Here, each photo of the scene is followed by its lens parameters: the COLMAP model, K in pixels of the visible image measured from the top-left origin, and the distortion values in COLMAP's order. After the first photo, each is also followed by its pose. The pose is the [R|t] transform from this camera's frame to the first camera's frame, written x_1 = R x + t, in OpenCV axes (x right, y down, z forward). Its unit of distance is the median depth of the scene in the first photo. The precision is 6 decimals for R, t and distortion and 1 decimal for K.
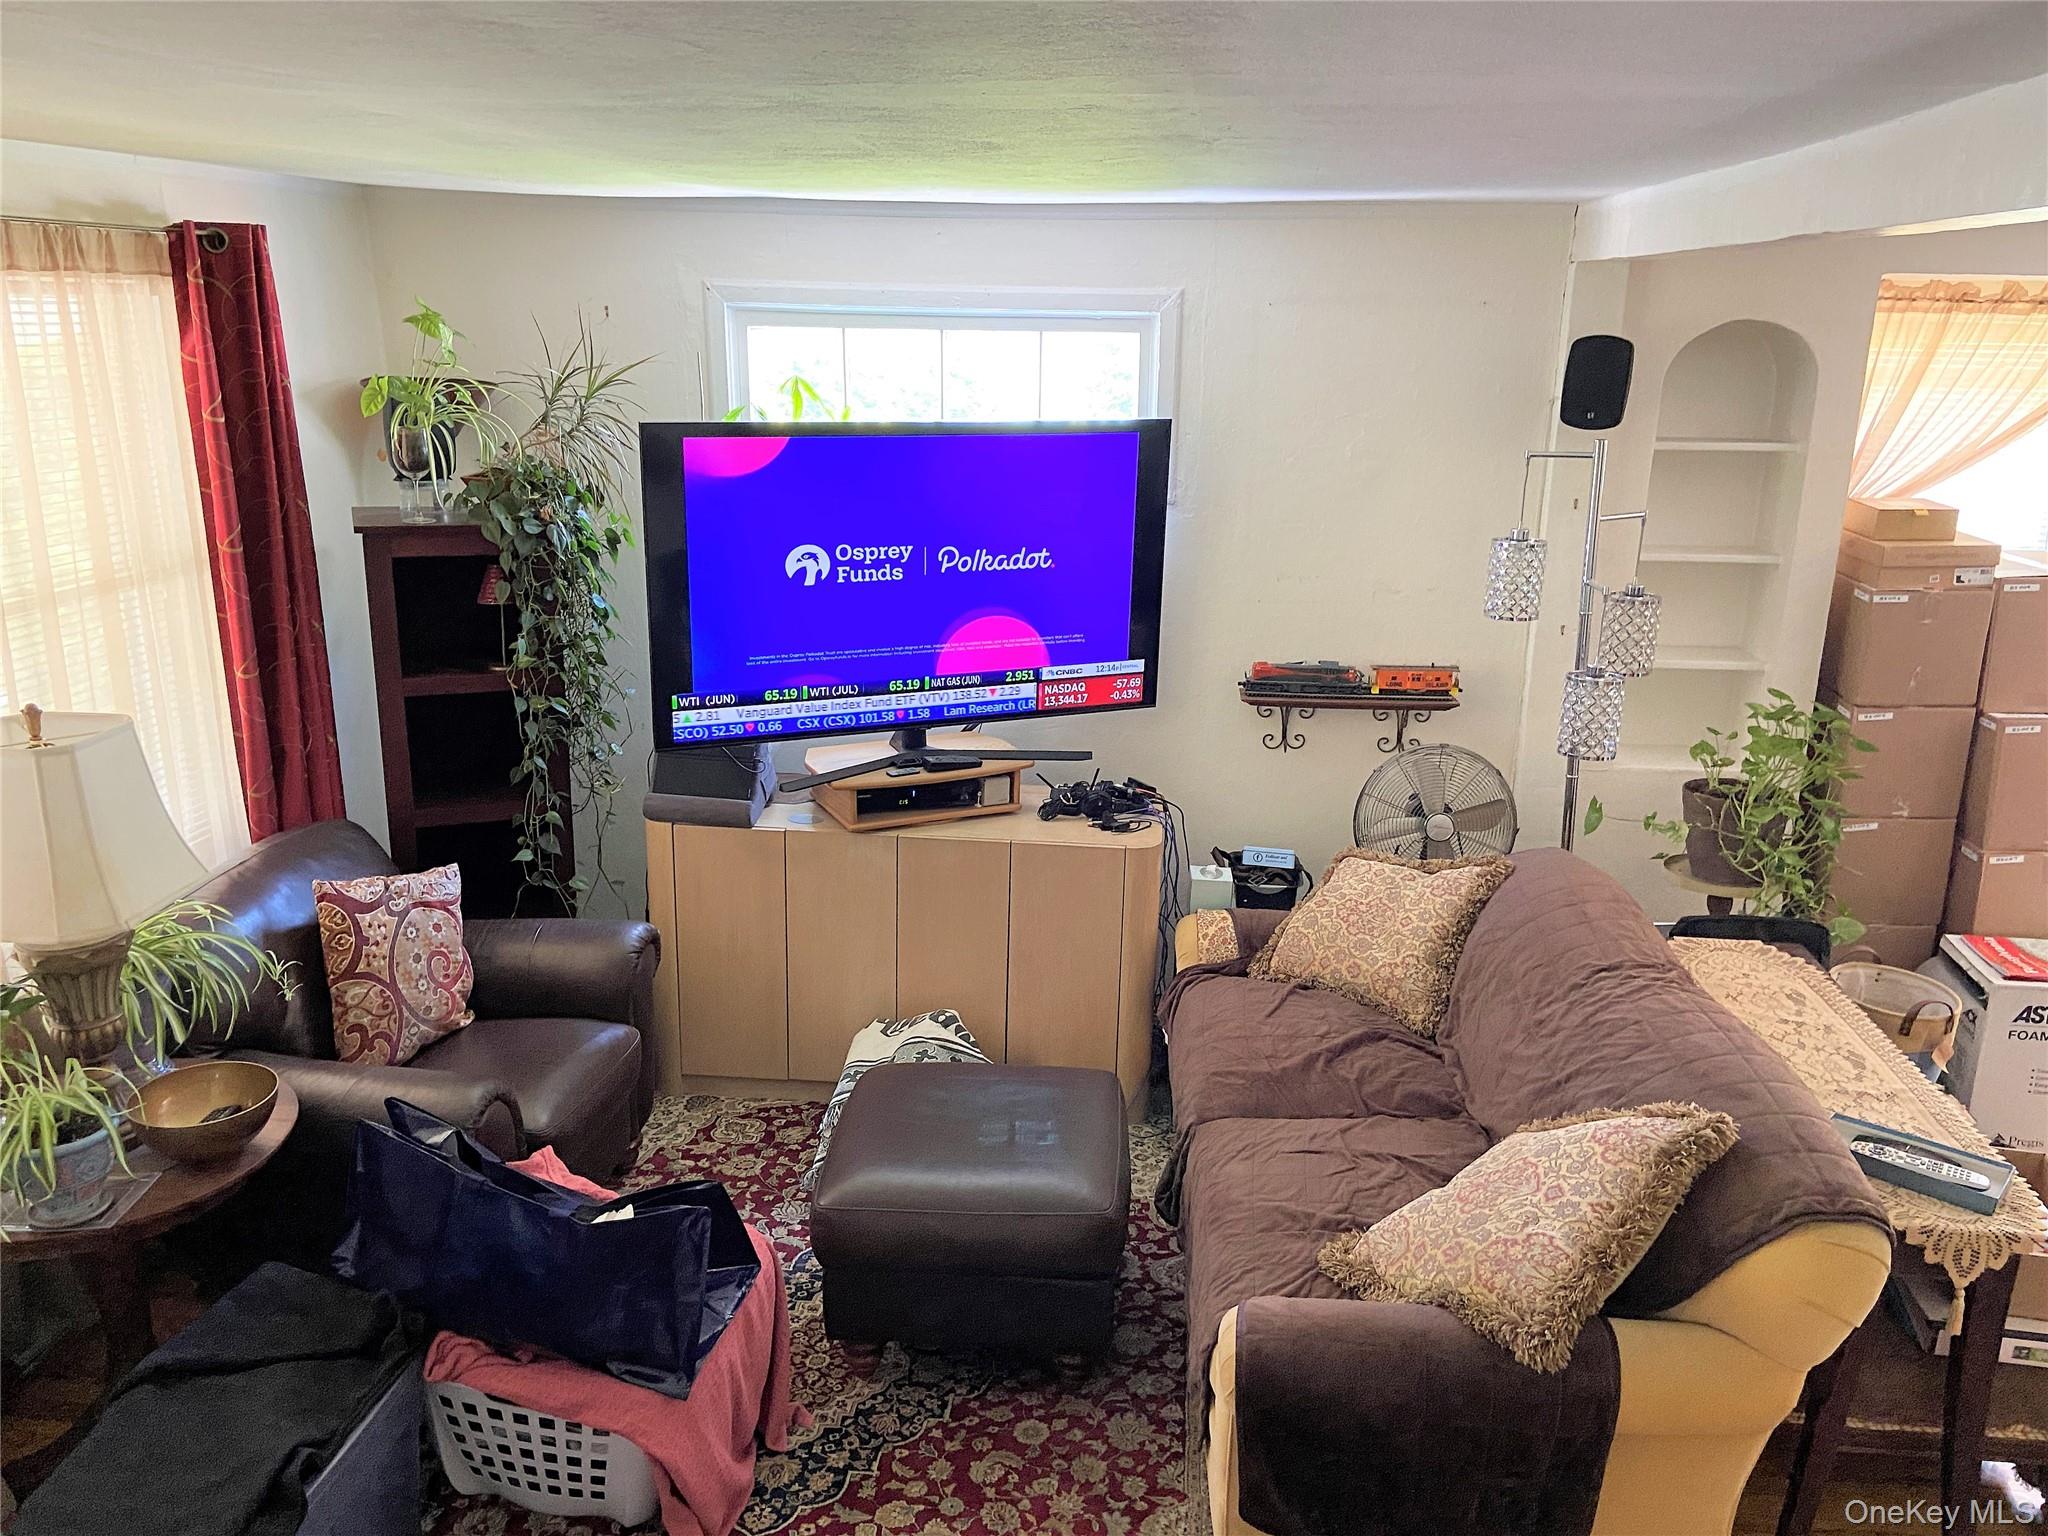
lens RADIAL K [[1540.9, 0, 1017.4], [0, 1540.9, 761.4], [0, 0, 1]] dist [0.114287, -0.129695]
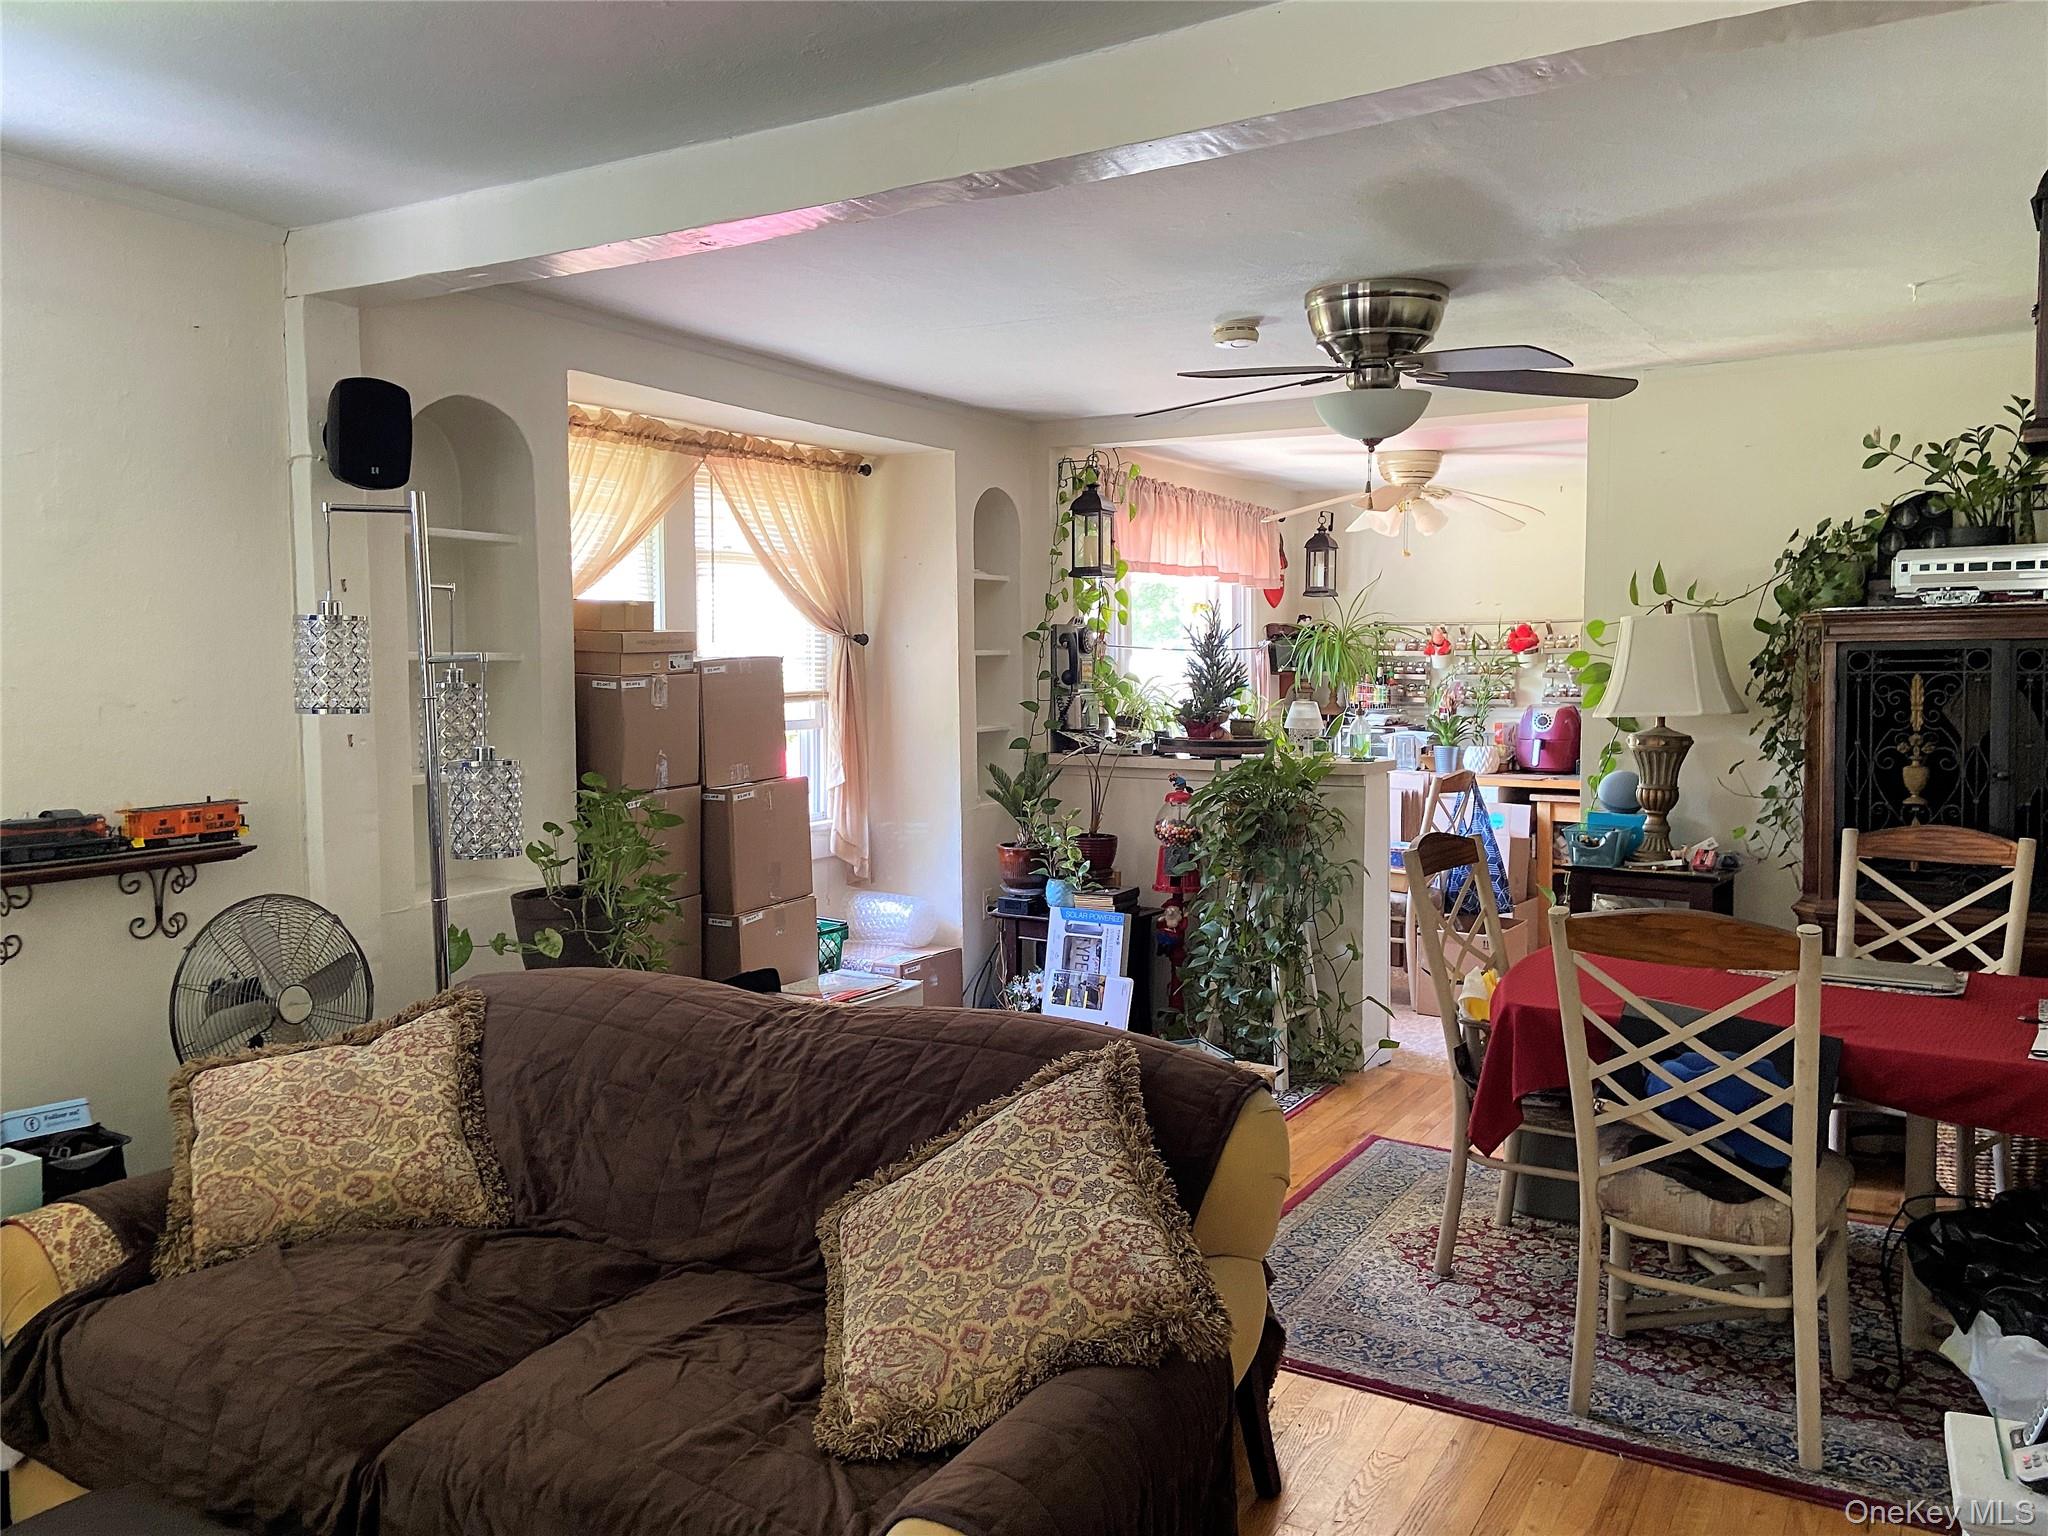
lens RADIAL K [[1540.9, 0, 1021.0], [0, 1540.9, 748.3], [0, 0, 1]] dist [0.114287, -0.129695]
pose [[0.427994, -0.063735, 0.901531, -0.246970], [0.253840, 0.965835, -0.052228, 0.053122], [-0.867402, 0.251198, 0.429550, 0.370381]]
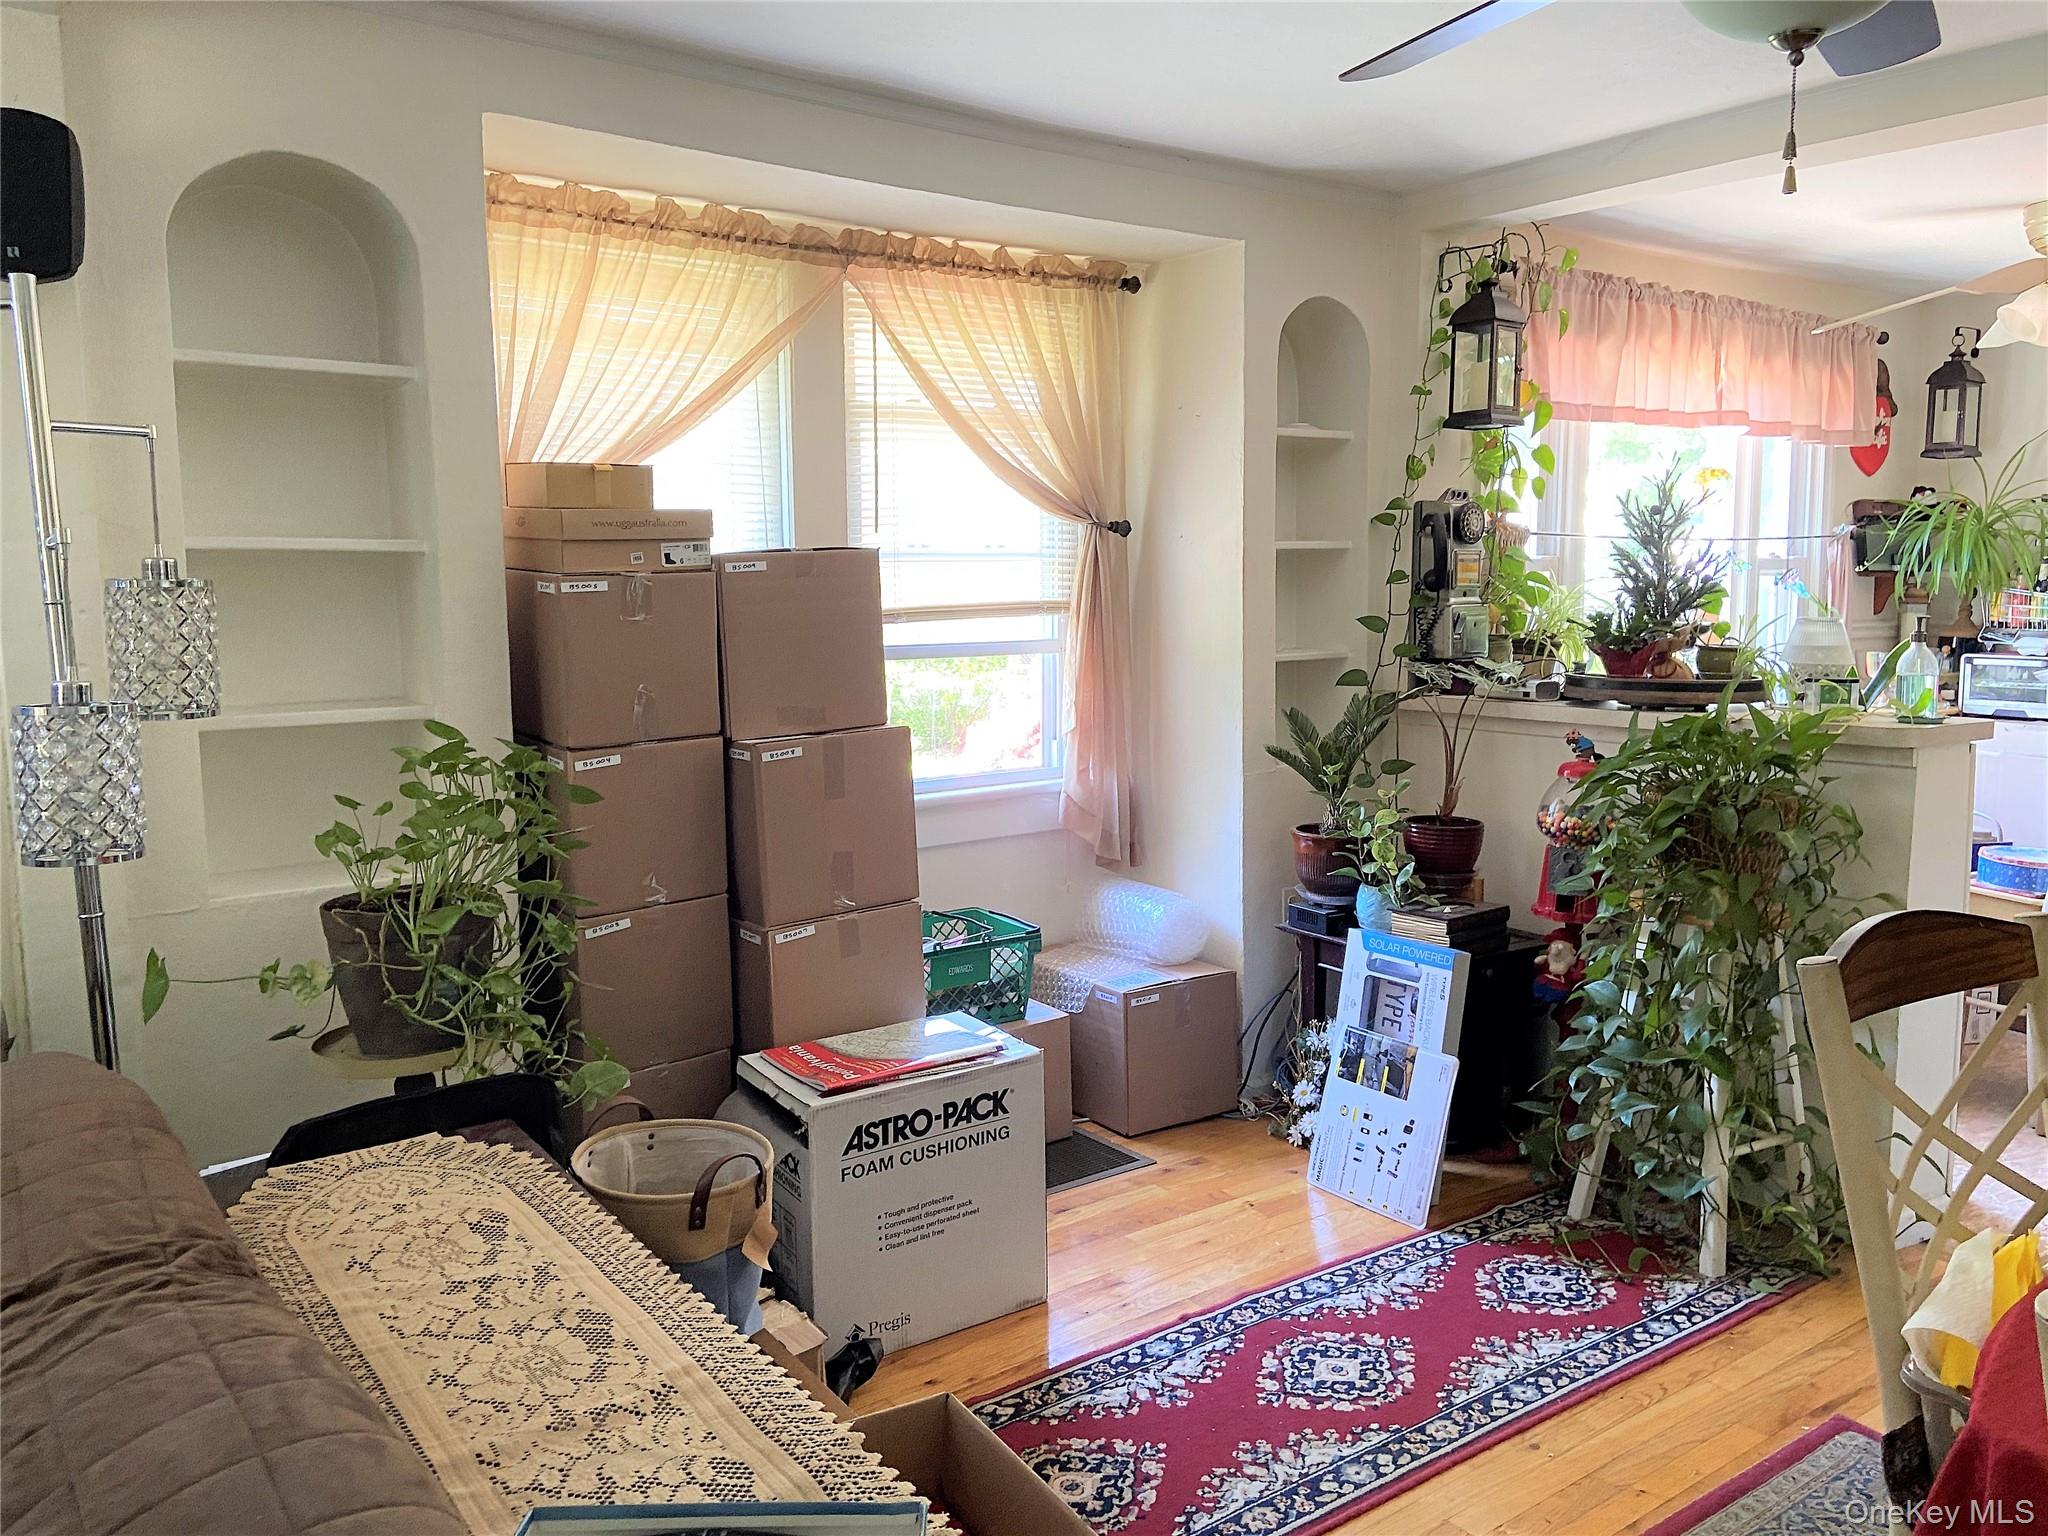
lens RADIAL K [[1540.9, 0, 1011.3], [0, 1540.9, 754.3], [0, 0, 1]] dist [0.114287, -0.129695]
pose [[0.747844, -0.091992, 0.657470, 0.245114], [0.196119, 0.976765, -0.086410, 0.063983], [-0.634245, 0.193563, 0.748510, 0.395920]]
